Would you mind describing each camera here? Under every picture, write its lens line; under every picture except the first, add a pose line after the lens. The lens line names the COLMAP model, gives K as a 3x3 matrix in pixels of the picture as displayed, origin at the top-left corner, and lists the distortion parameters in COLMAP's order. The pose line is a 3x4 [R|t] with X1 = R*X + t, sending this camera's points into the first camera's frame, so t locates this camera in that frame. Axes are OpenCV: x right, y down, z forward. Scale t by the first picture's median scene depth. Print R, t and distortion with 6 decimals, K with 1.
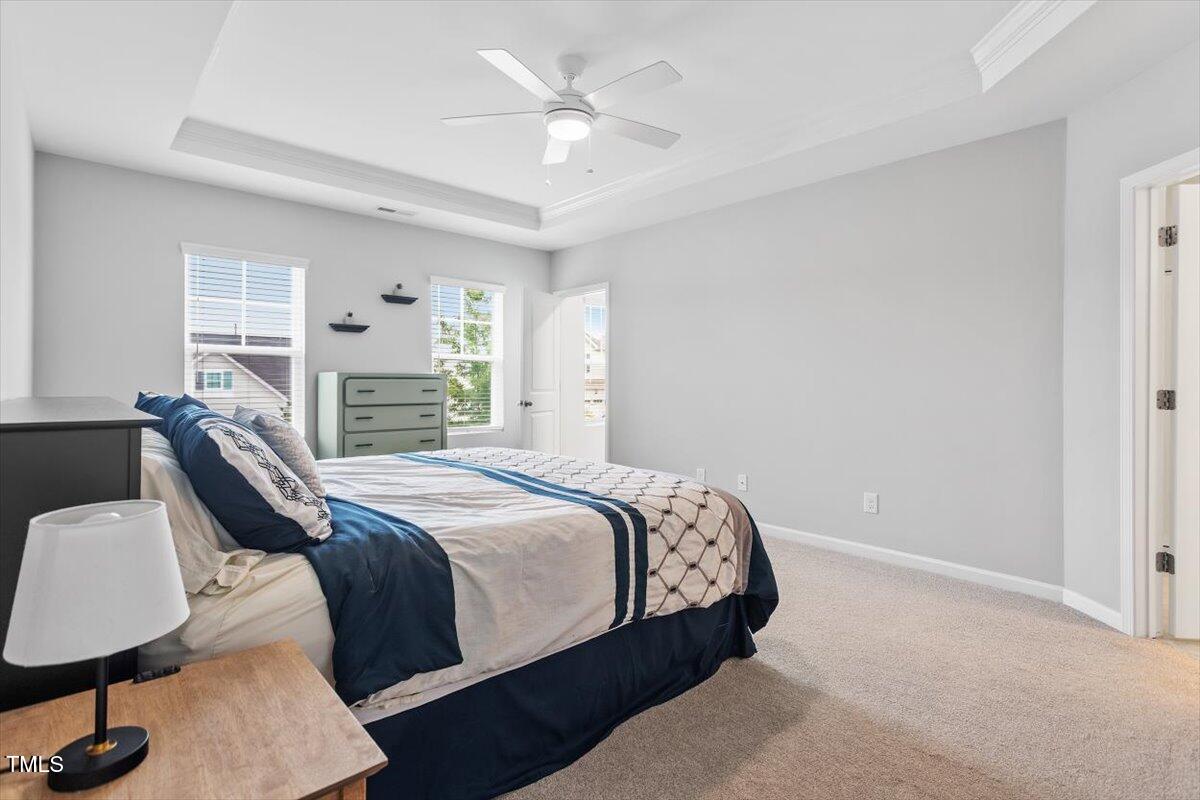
lens RADIAL K [[579.6, 0, 602.0], [0, 579.6, 384.5], [0, 0, 1]] dist [0.003306, 0.000548]
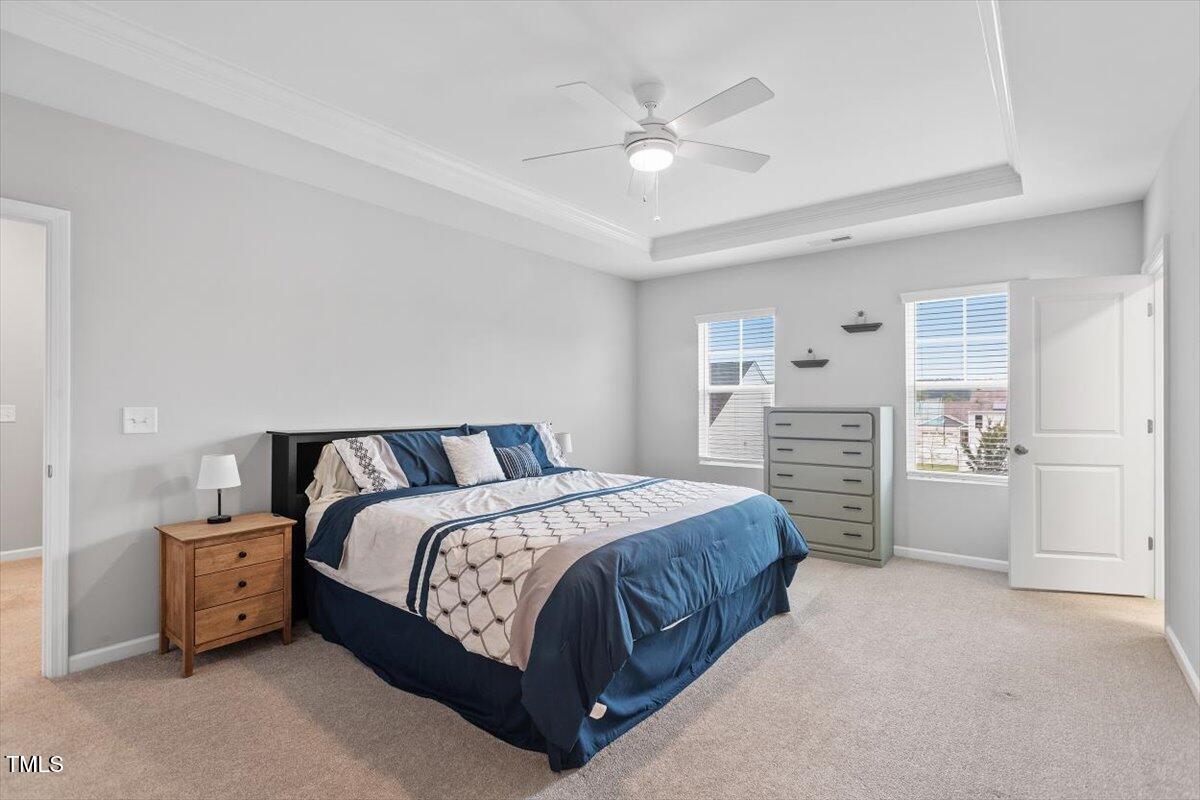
lens RADIAL K [[570.0, 0, 603.3], [0, 570.0, 404.0], [0, 0, 1]] dist [-0.004413, -0.000117]
pose [[0.156739, -0.003586, -0.987634, 0.576215], [-0.004534, 0.999980, -0.004351, -0.020172], [0.987630, 0.005159, 0.156719, 0.517545]]
